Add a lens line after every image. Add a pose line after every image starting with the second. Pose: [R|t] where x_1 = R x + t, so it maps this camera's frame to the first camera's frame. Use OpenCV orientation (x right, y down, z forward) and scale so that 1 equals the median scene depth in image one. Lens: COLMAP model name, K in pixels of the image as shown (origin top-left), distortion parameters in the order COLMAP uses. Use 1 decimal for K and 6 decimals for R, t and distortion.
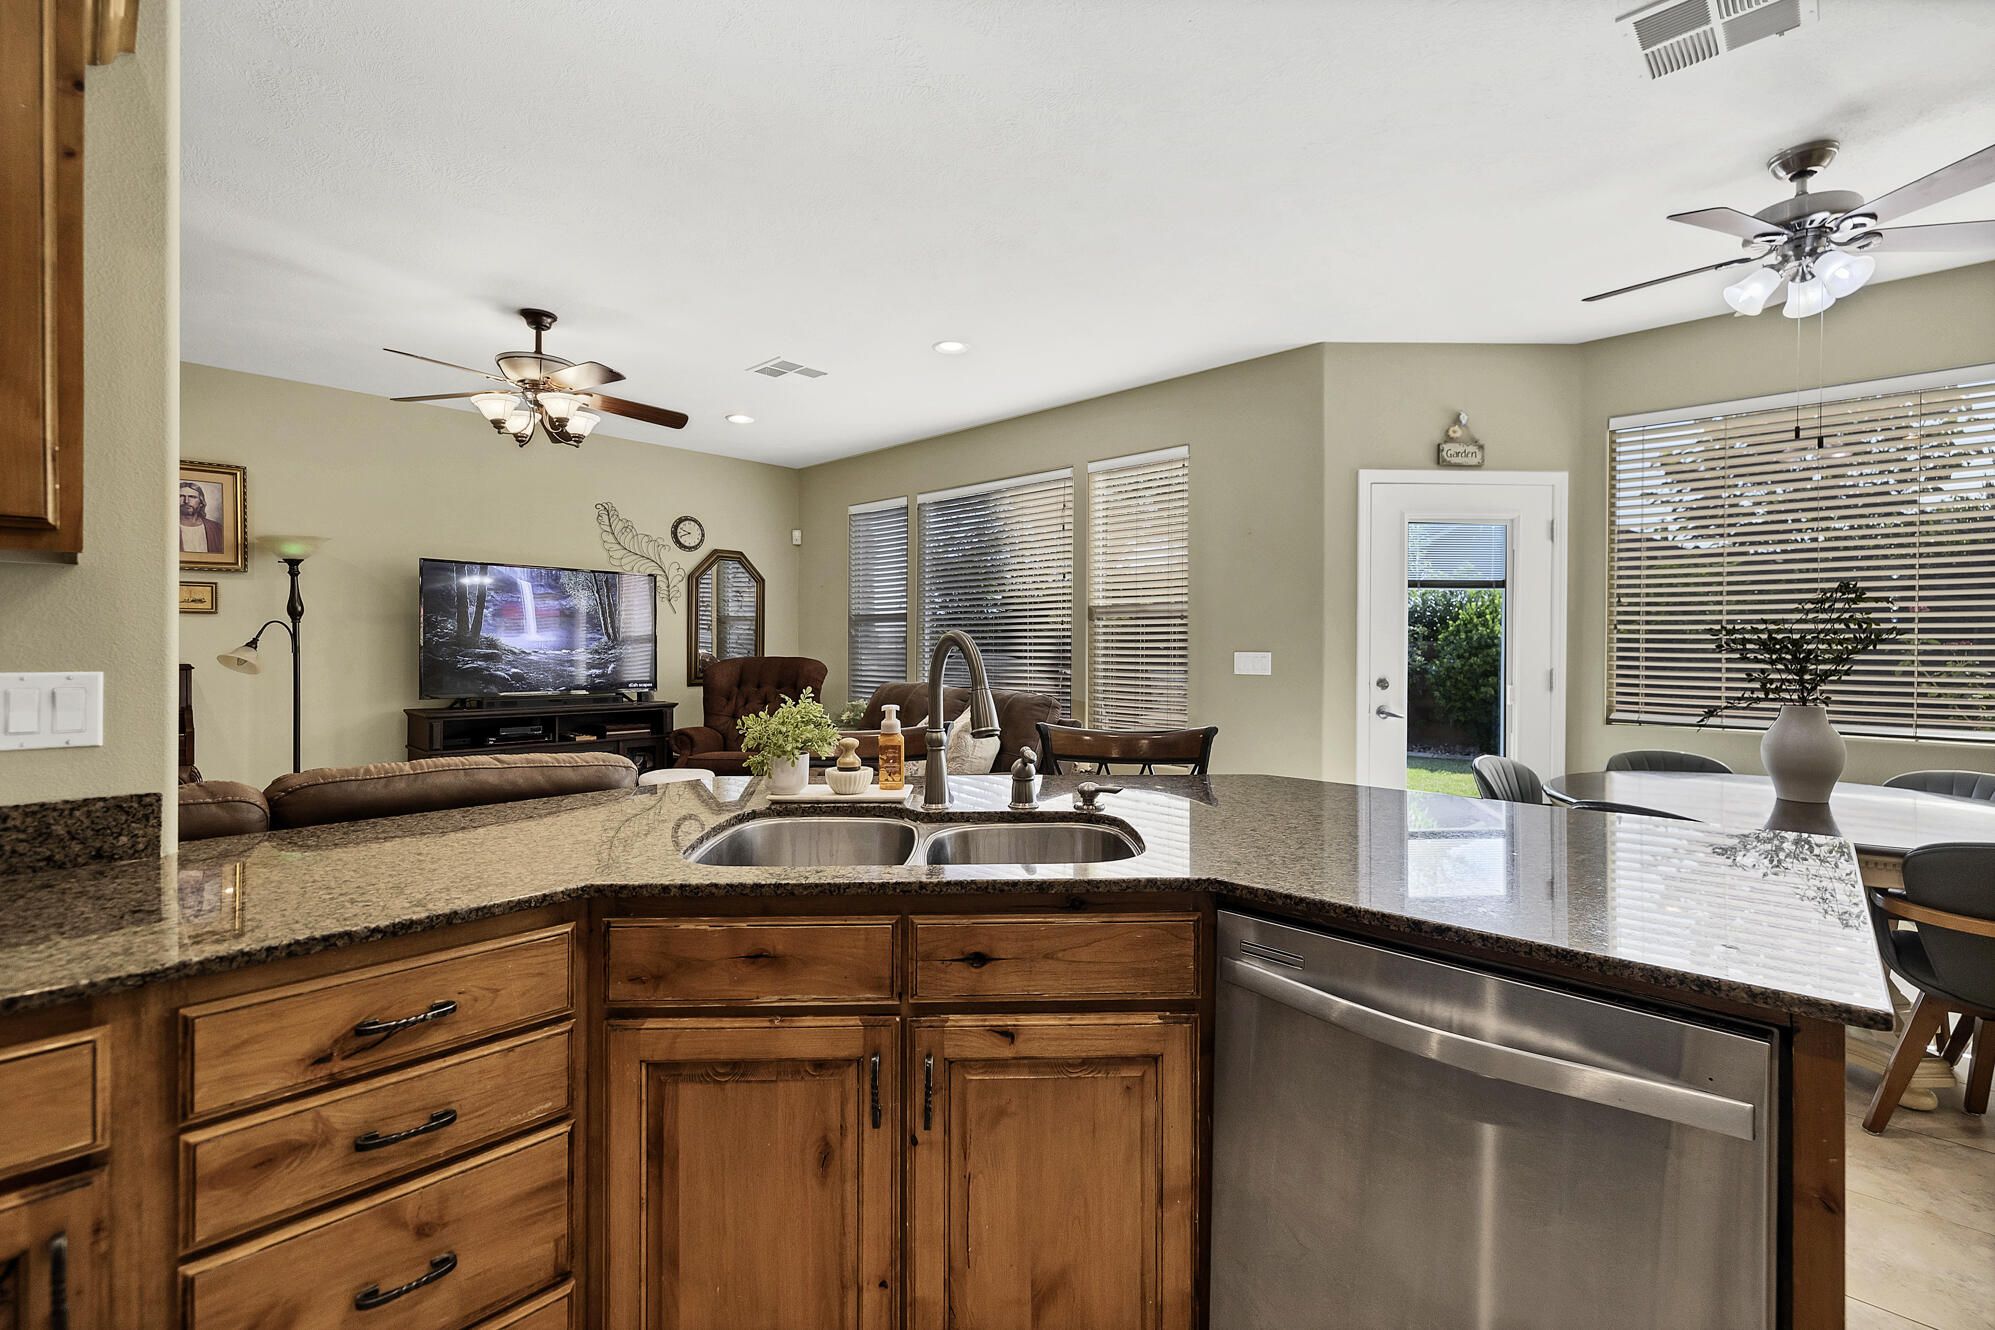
lens RADIAL K [[869.1, 0, 1002.0], [0, 869.1, 649.5], [0, 0, 1]] dist [0.000017, 0.000157]
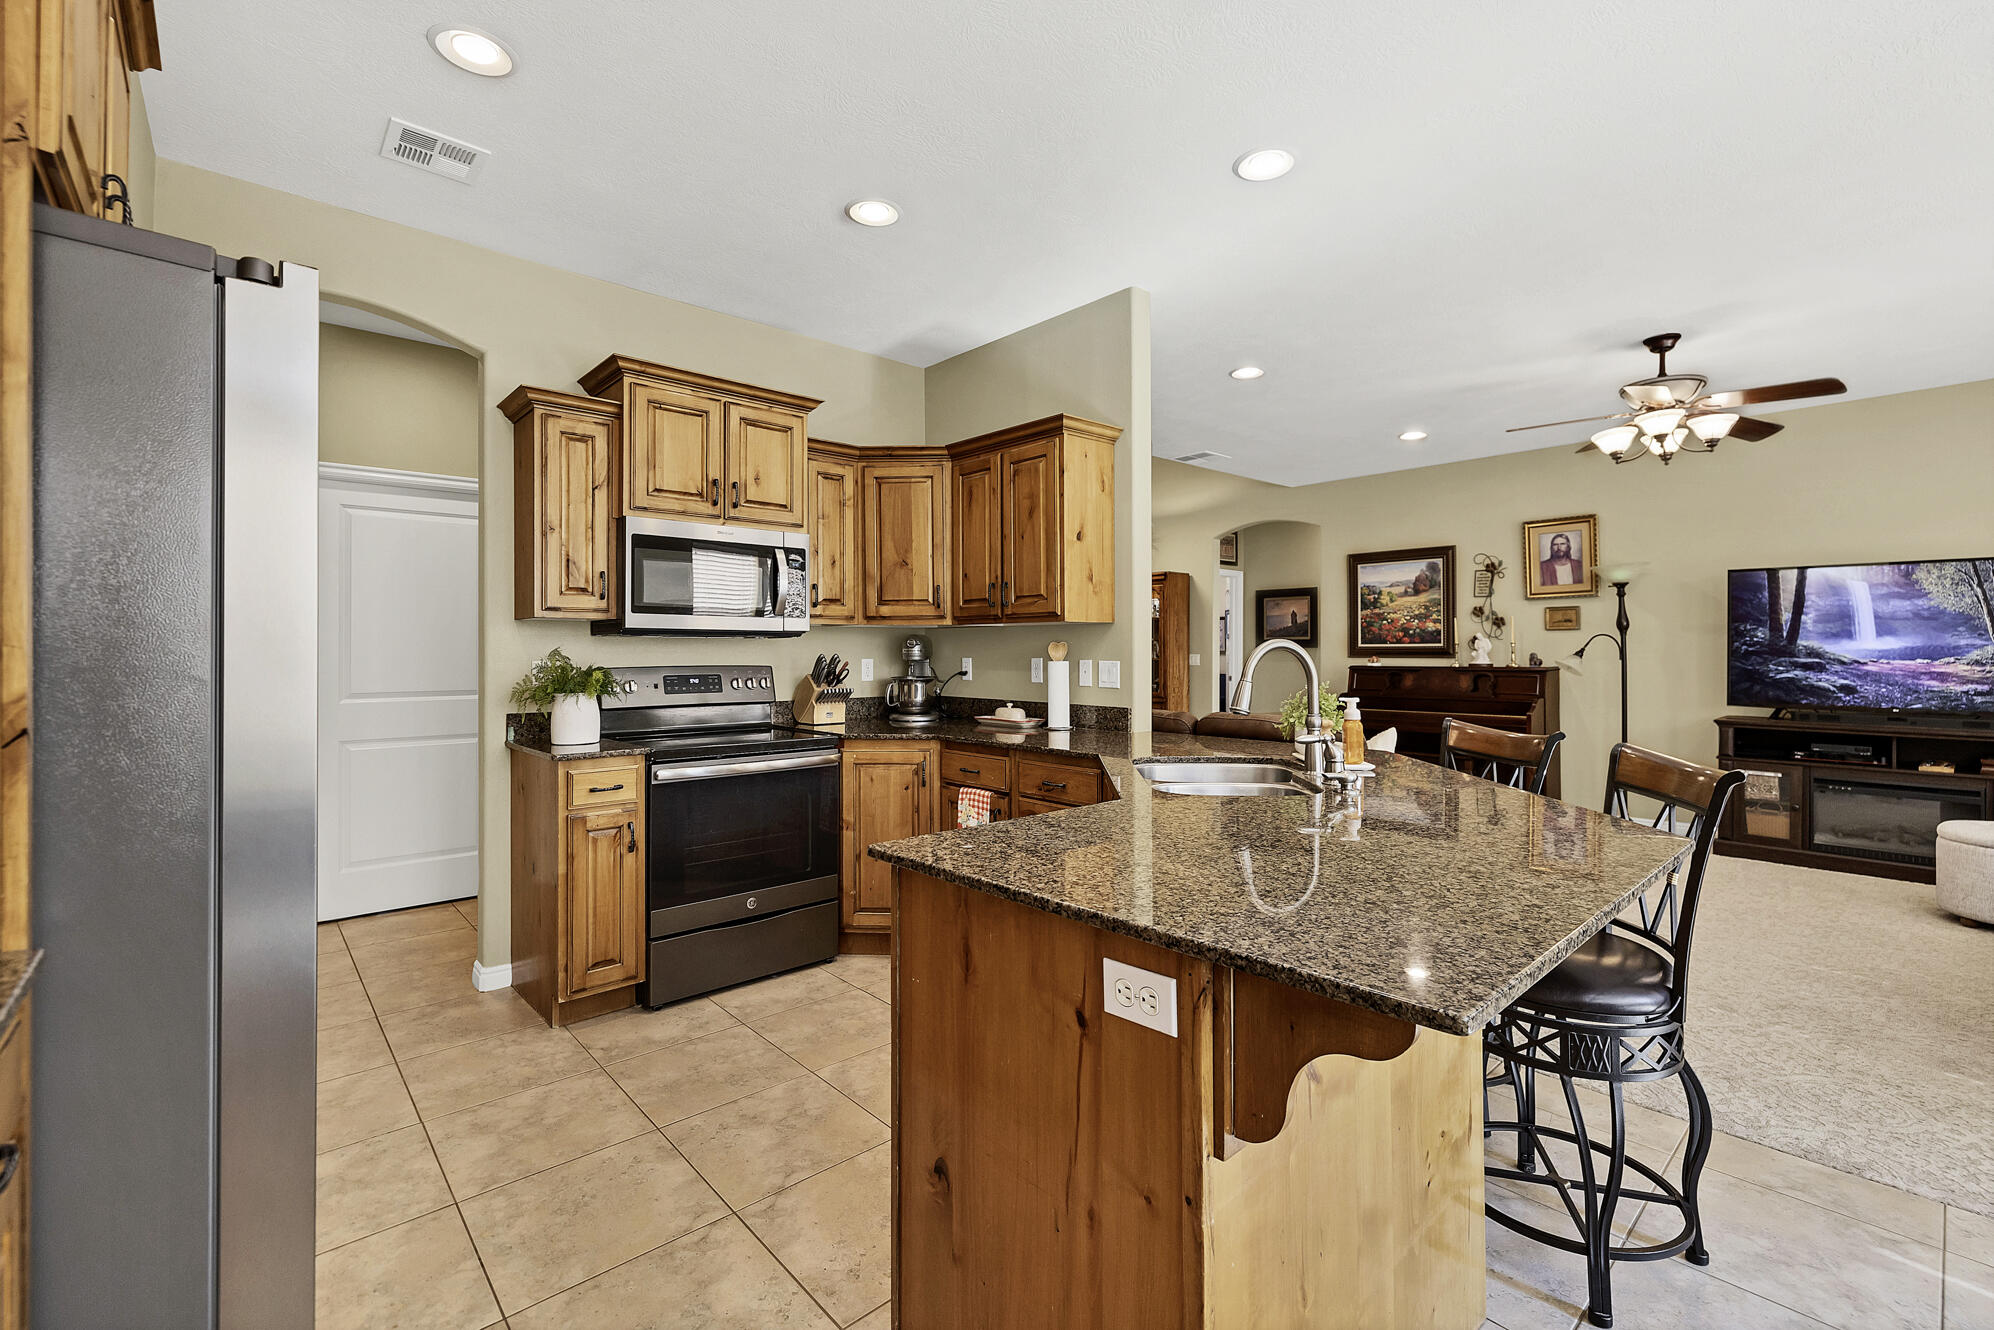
lens RADIAL K [[868.7, 0, 1006.1], [0, 868.7, 644.5], [0, 0, 1]] dist [0.000017, 0.000157]
pose [[-0.079306, -0.011658, -0.996782, 0.527438], [-0.006844, 0.999914, -0.011150, 0.001760], [0.996827, 0.005938, -0.079379, 0.268208]]
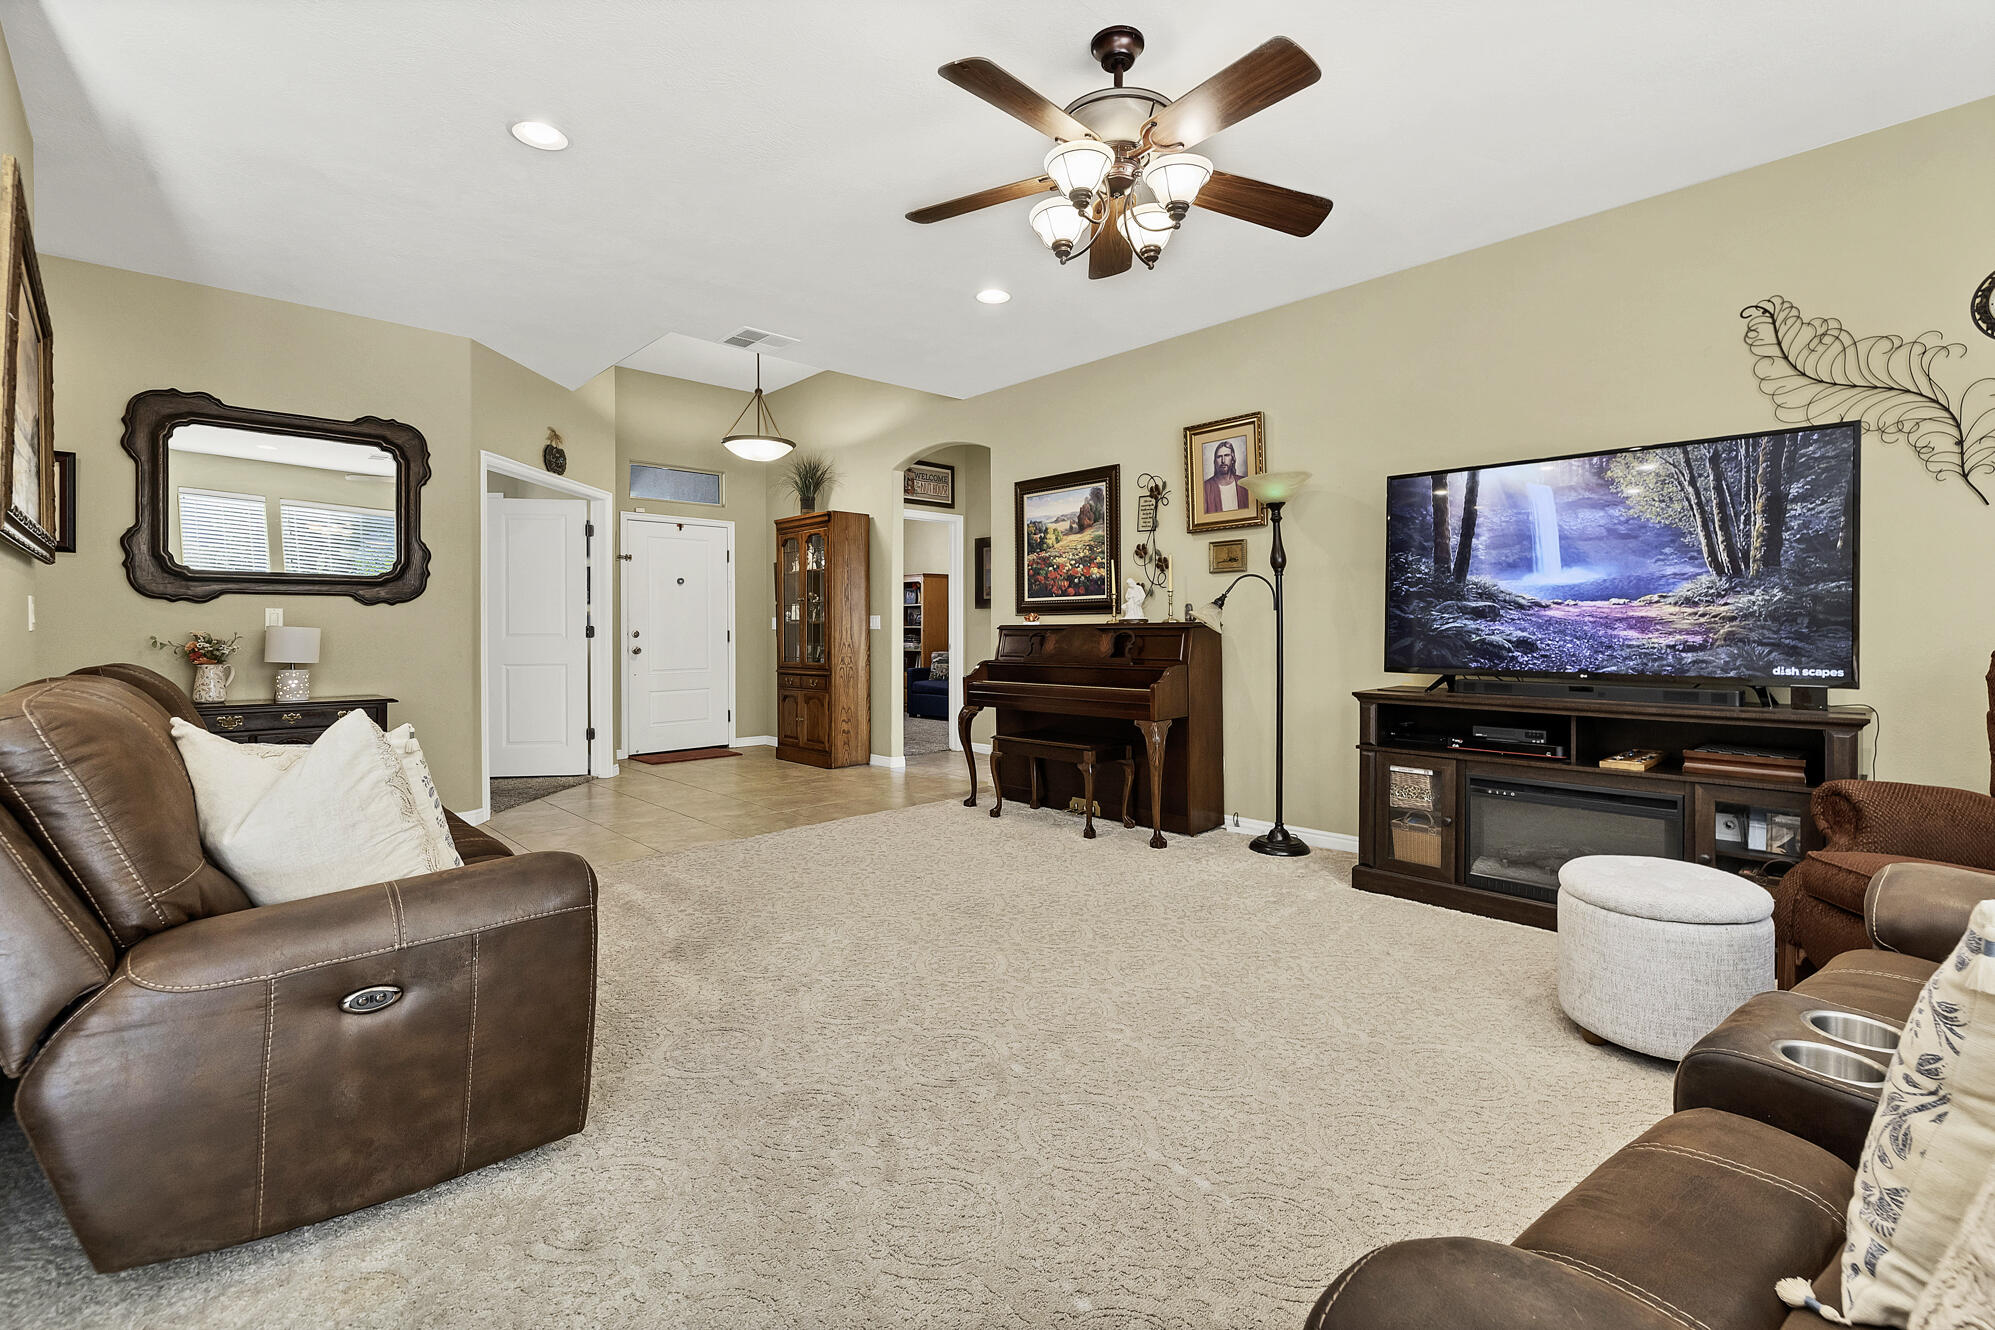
lens RADIAL K [[869.1, 0, 1008.3], [0, 869.1, 634.2], [0, 0, 1]] dist [0.000017, 0.000157]
pose [[-0.047961, 0.000230, -0.998849, 0.082140], [-0.003718, 0.999993, 0.000409, 0.032422], [0.998842, 0.003734, -0.047960, 0.873050]]
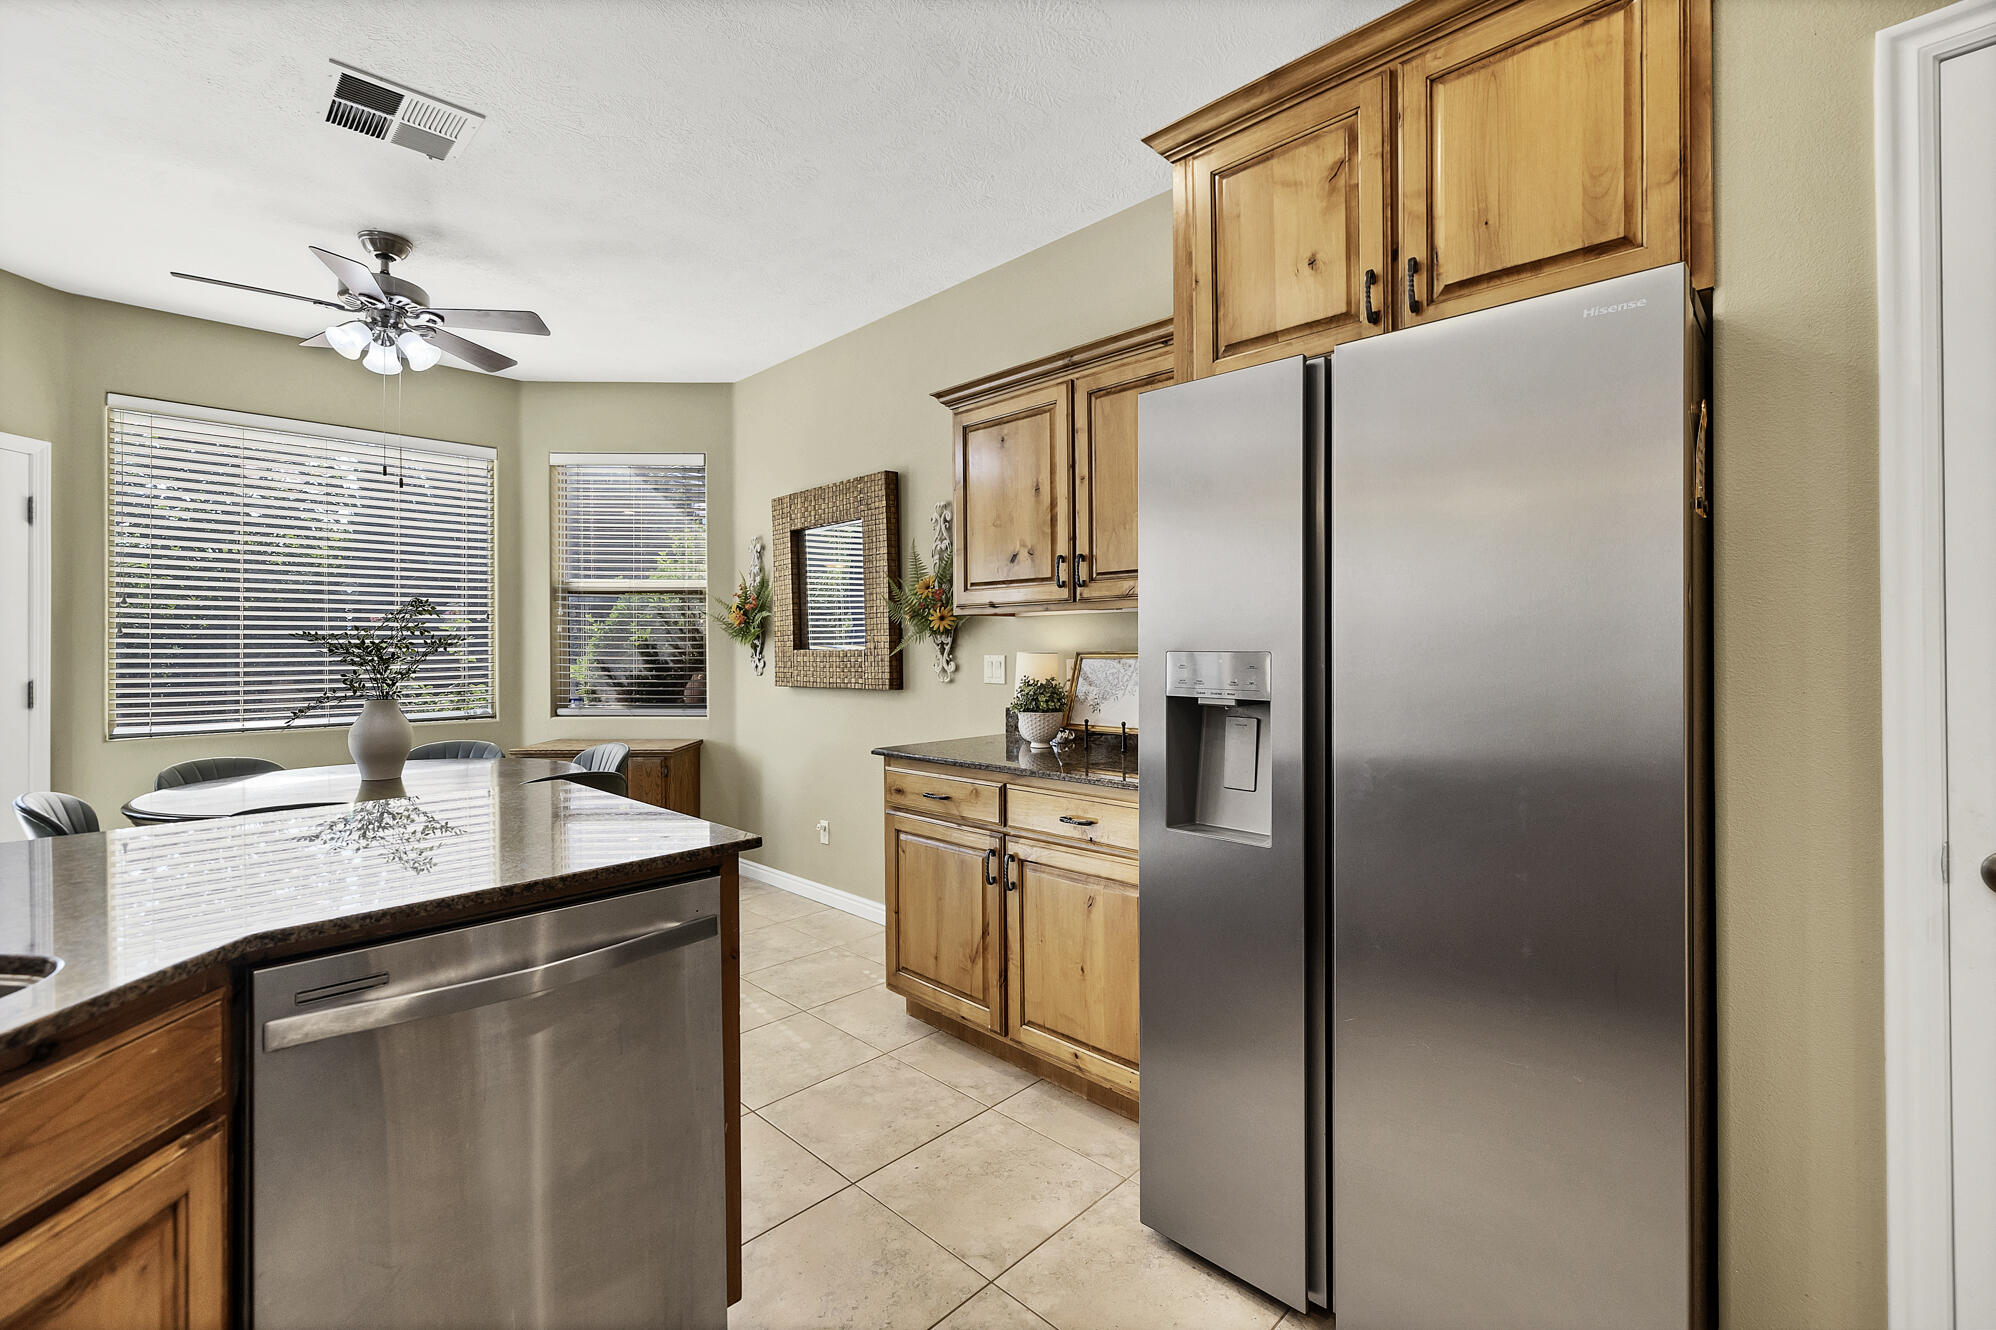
lens RADIAL K [[869.5, 0, 1011.1], [0, 869.5, 652.8], [0, 0, 1]] dist [0.000017, 0.000157]
pose [[0.010668, -0.011444, 0.999878, -0.169094], [0.013169, 0.999849, 0.011303, -0.001182], [-0.999856, 0.013047, 0.010817, 0.080210]]
